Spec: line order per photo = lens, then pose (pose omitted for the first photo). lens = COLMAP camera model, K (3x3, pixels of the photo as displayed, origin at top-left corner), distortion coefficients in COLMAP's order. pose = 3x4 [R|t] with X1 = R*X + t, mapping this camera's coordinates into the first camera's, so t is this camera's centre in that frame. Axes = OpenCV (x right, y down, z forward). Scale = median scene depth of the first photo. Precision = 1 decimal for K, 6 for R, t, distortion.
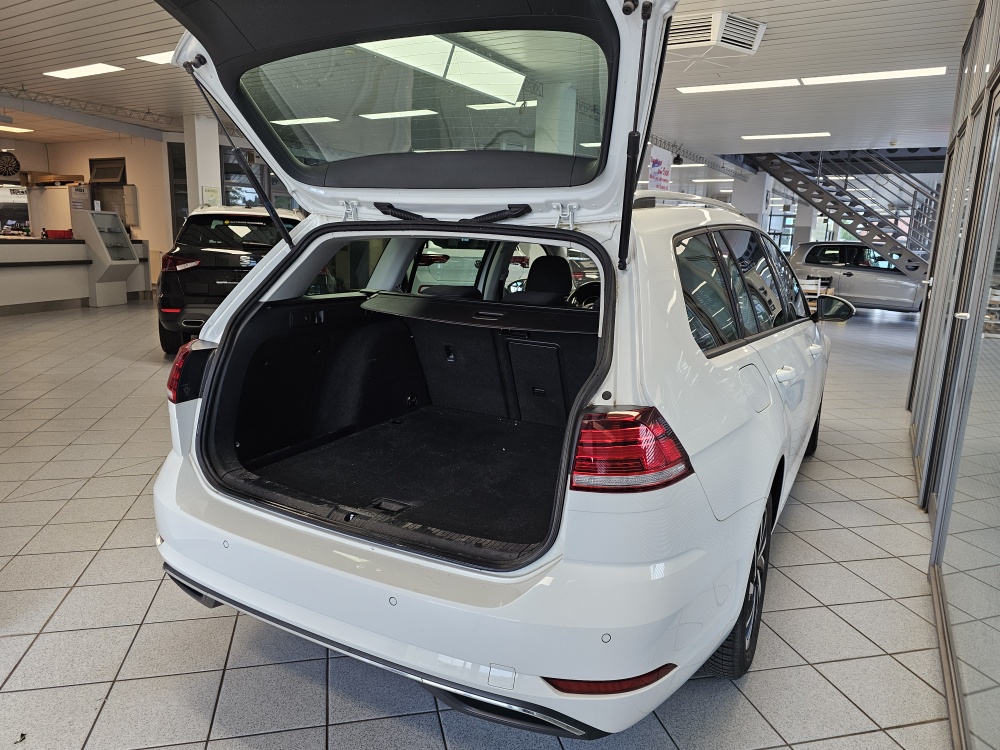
lens RADIAL K [[674.5, 0, 500.0], [0, 674.5, 375.0], [0, 0, 1]] dist [0.071505, -0.075174]
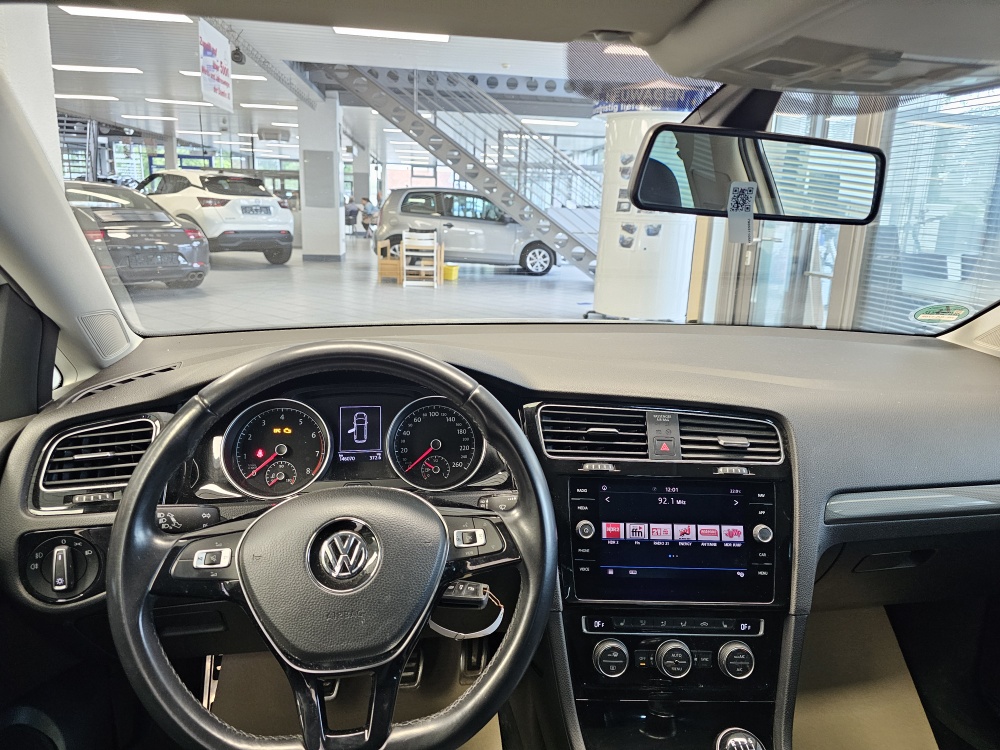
lens RADIAL K [[679.3, 0, 504.4], [0, 679.3, 362.6], [0, 0, 1]] dist [0.068583, -0.079113]
pose [[0.796885, -0.143508, 0.586839, 0.032646], [0.113816, 0.989645, 0.087457, -0.050087], [-0.593313, -0.002902, 0.804967, 0.310123]]
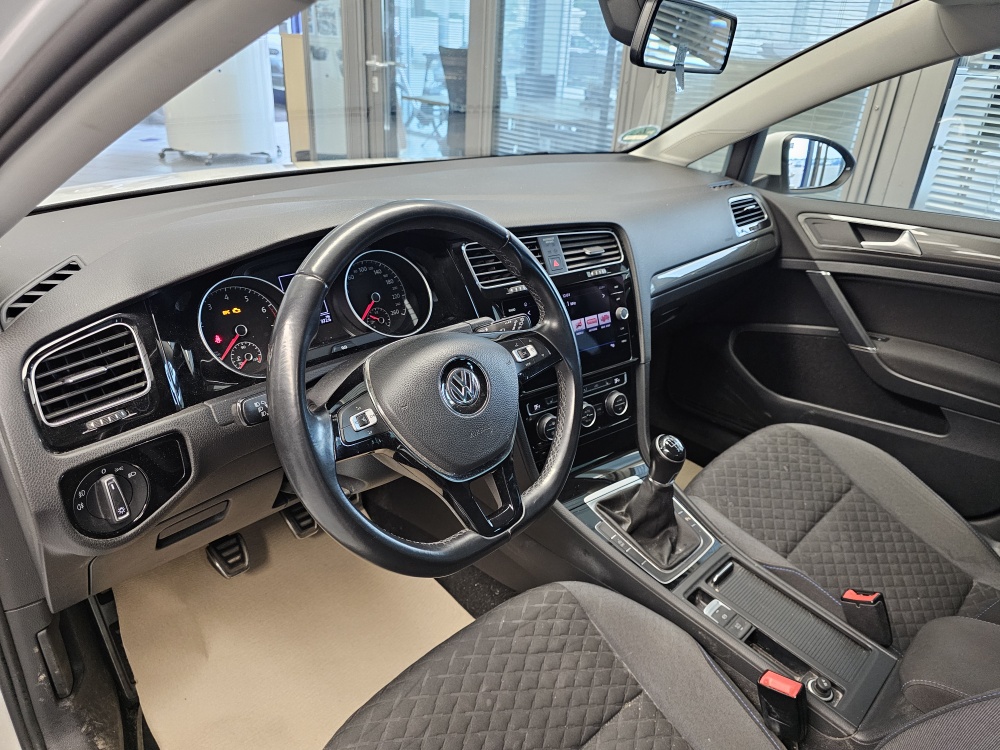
lens RADIAL K [[680.1, 0, 500.0], [0, 680.1, 375.0], [0, 0, 1]] dist [0.075204, -0.078260]
pose [[0.302580, -0.435996, 0.847557, 0.000836], [0.150899, 0.899939, 0.409071, -0.058034], [-0.941103, 0.004118, 0.338095, 0.335472]]
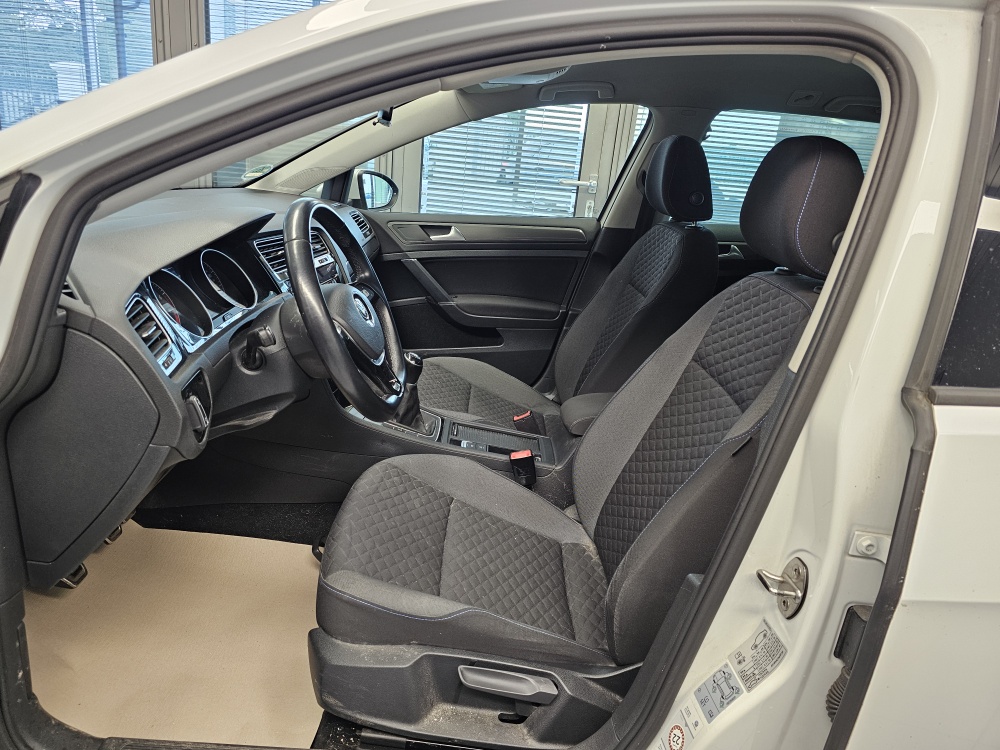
lens RADIAL K [[679.3, 0, 504.4], [0, 679.3, 362.6], [0, 0, 1]] dist [0.068583, -0.079113]
pose [[-0.457916, -0.337919, 0.822268, -0.042251], [0.081336, 0.905136, 0.417270, -0.064843], [-0.885267, 0.257954, -0.386991, 0.380996]]
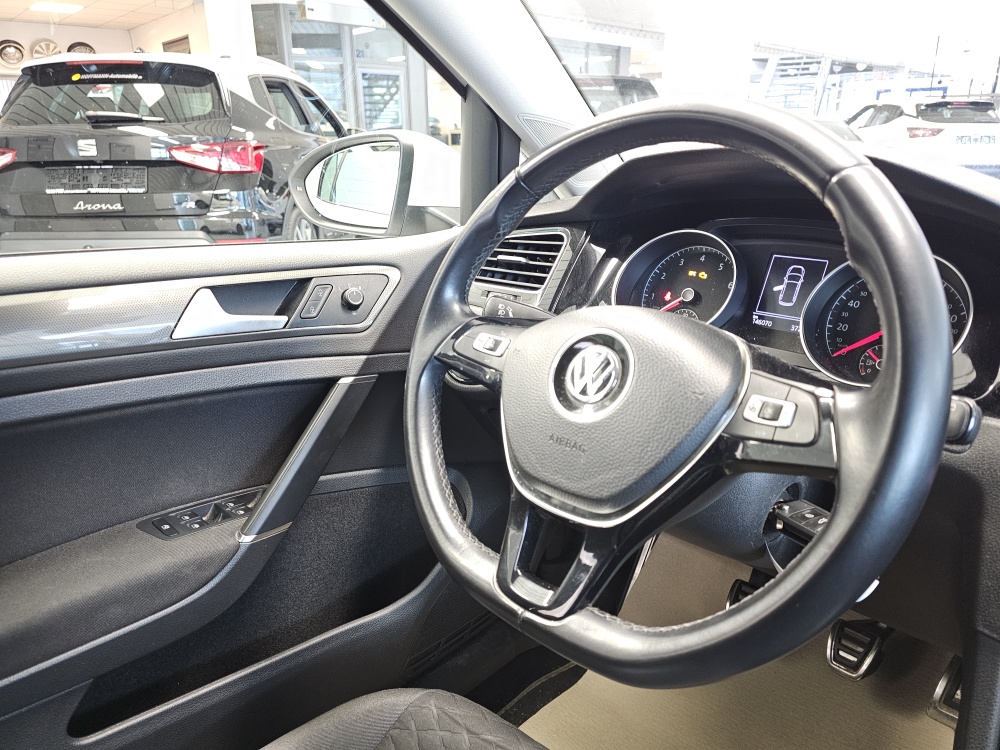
lens RADIAL K [[674.5, 0, 500.0], [0, 674.5, 375.0], [0, 0, 1]] dist [0.071505, -0.075174]
pose [[0.957496, 0.059354, -0.282274, 0.057481], [-0.021503, 0.990565, 0.135349, -0.037546], [0.287644, -0.123527, 0.949738, 0.320518]]
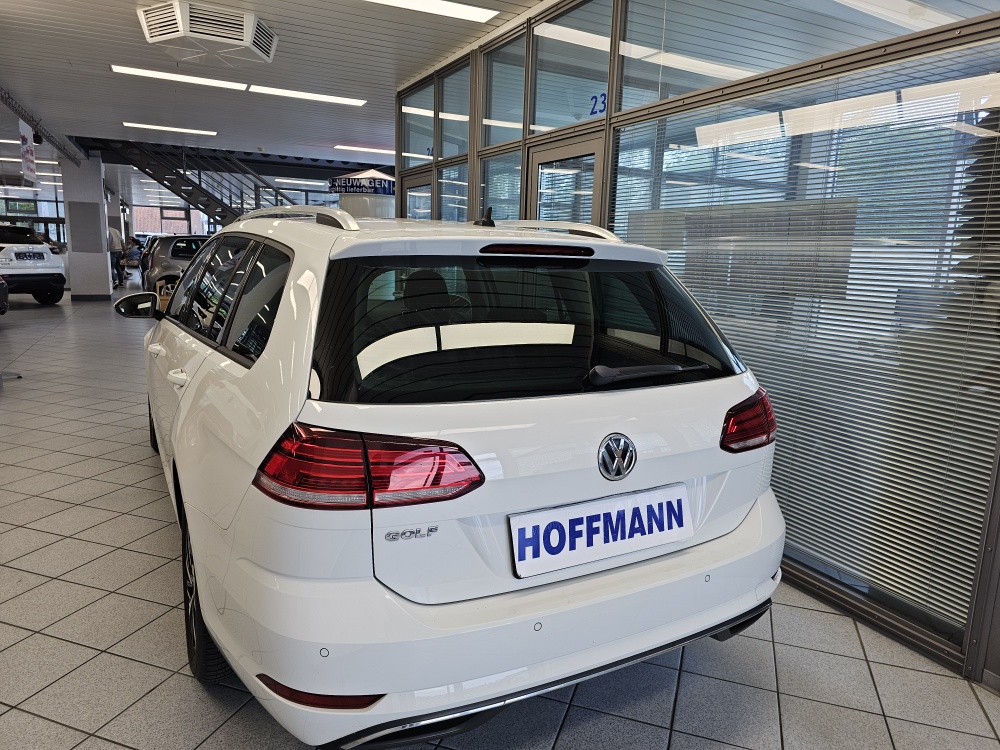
lens RADIAL K [[679.3, 0, 504.4], [0, 679.3, 362.6], [0, 0, 1]] dist [0.068583, -0.079113]
pose [[0.550077, -0.151344, 0.821286, -0.161373], [0.153123, 0.985047, 0.078964, -0.022814], [-0.820956, 0.082322, 0.565026, 0.073524]]
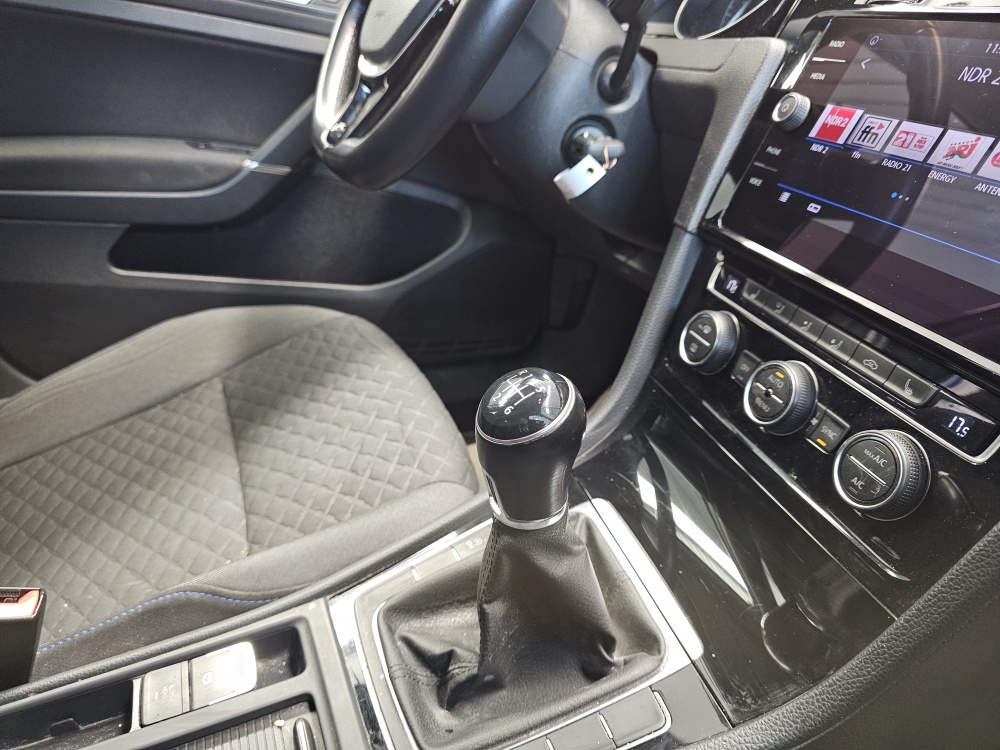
lens RADIAL K [[679.3, 0, 504.4], [0, 679.3, 362.6], [0, 0, 1]] dist [0.068583, -0.079113]
pose [[0.785081, 0.307417, -0.537720, 0.091454], [-0.191722, 0.946114, 0.260981, -0.019077], [0.588975, -0.101799, 0.801714, 0.321748]]
